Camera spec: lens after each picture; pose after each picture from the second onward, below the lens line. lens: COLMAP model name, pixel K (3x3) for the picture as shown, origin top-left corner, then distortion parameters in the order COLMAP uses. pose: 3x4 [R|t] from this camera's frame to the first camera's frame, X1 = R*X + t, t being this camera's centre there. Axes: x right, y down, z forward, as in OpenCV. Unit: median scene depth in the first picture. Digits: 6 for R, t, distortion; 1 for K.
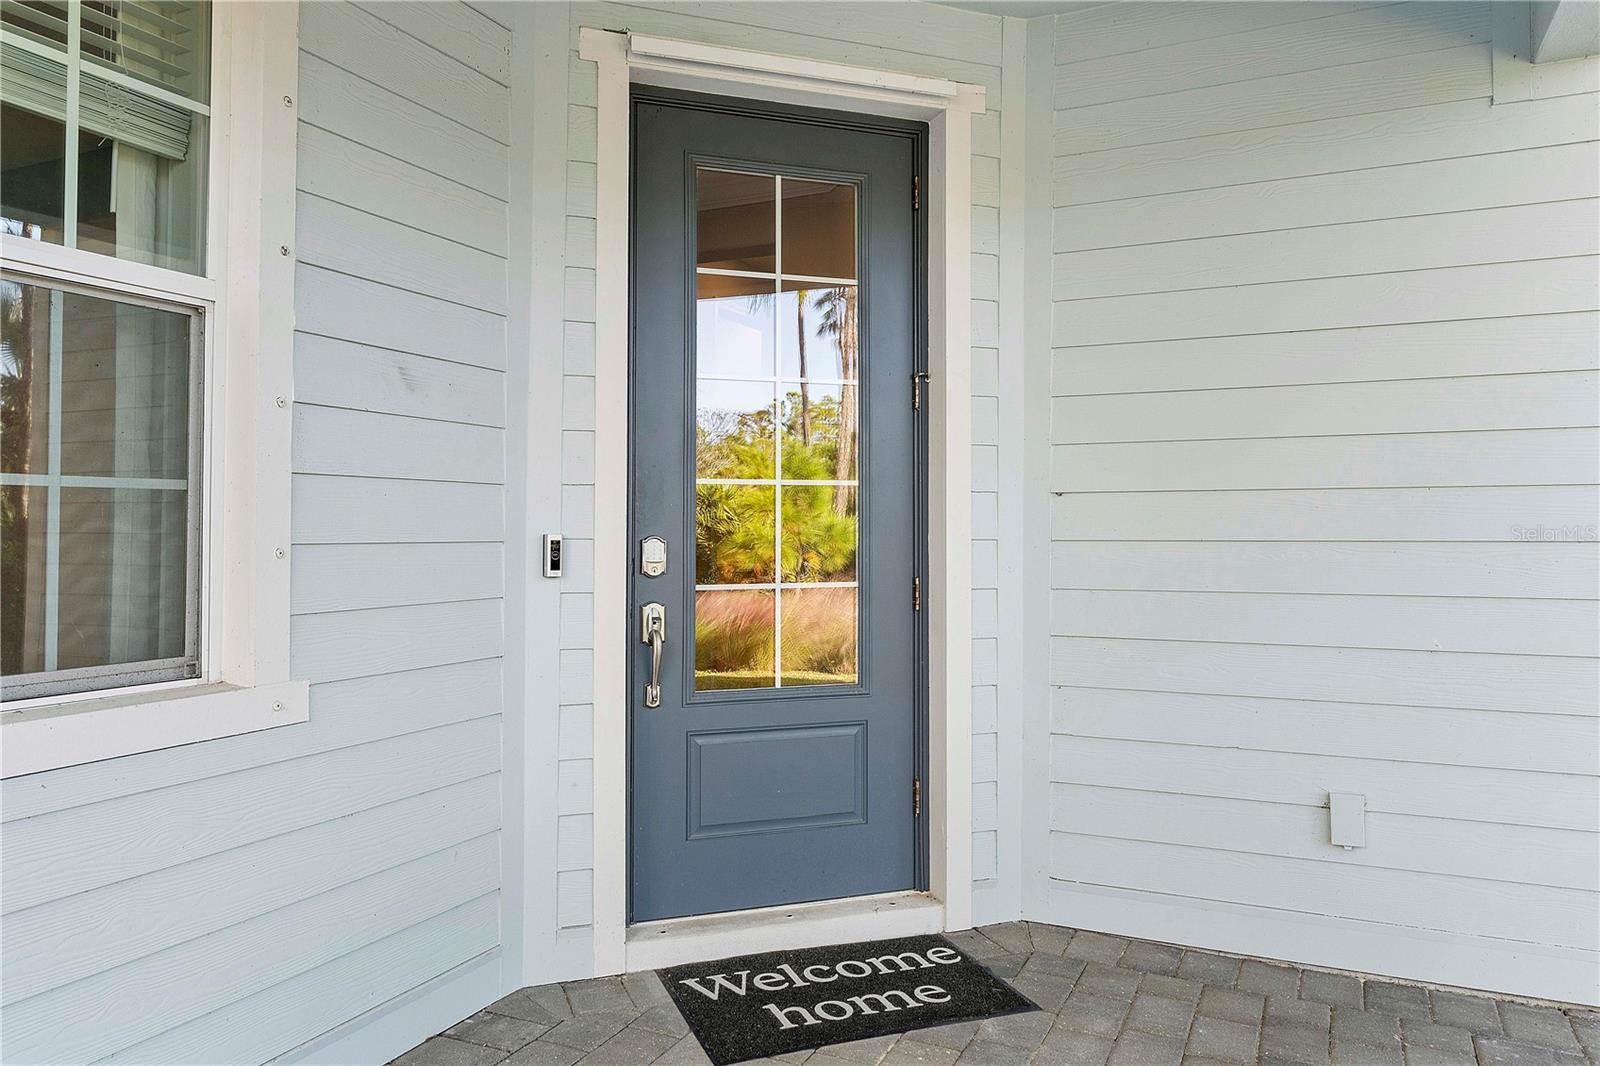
lens RADIAL K [[1126.1, 0, 803.6], [0, 1126.1, 517.6], [0, 0, 1]] dist [-0.006531, 0.002499]
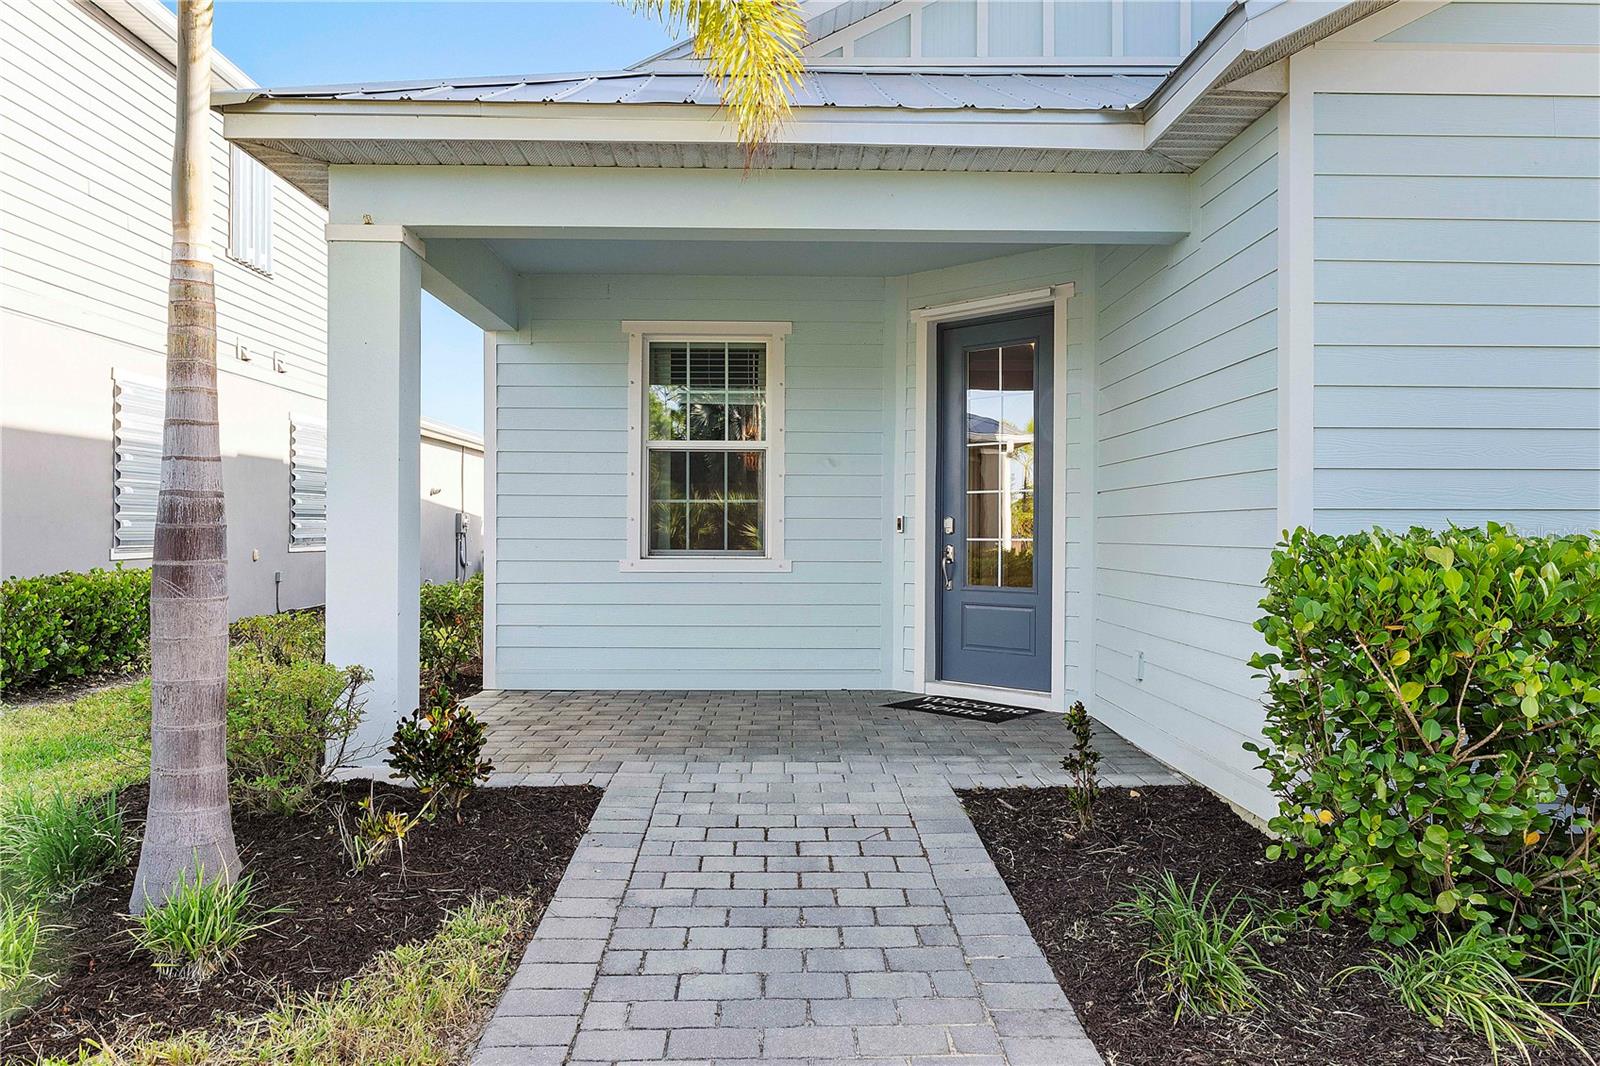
lens RADIAL K [[1126.1, 0, 803.6], [0, 1126.1, 517.6], [0, 0, 1]] dist [-0.006531, 0.002499]
pose [[0.439343, -0.003227, -0.898314, 1.974832], [0.004629, 0.999988, -0.001328, 0.021484], [0.898307, -0.003575, 0.439353, -0.316159]]
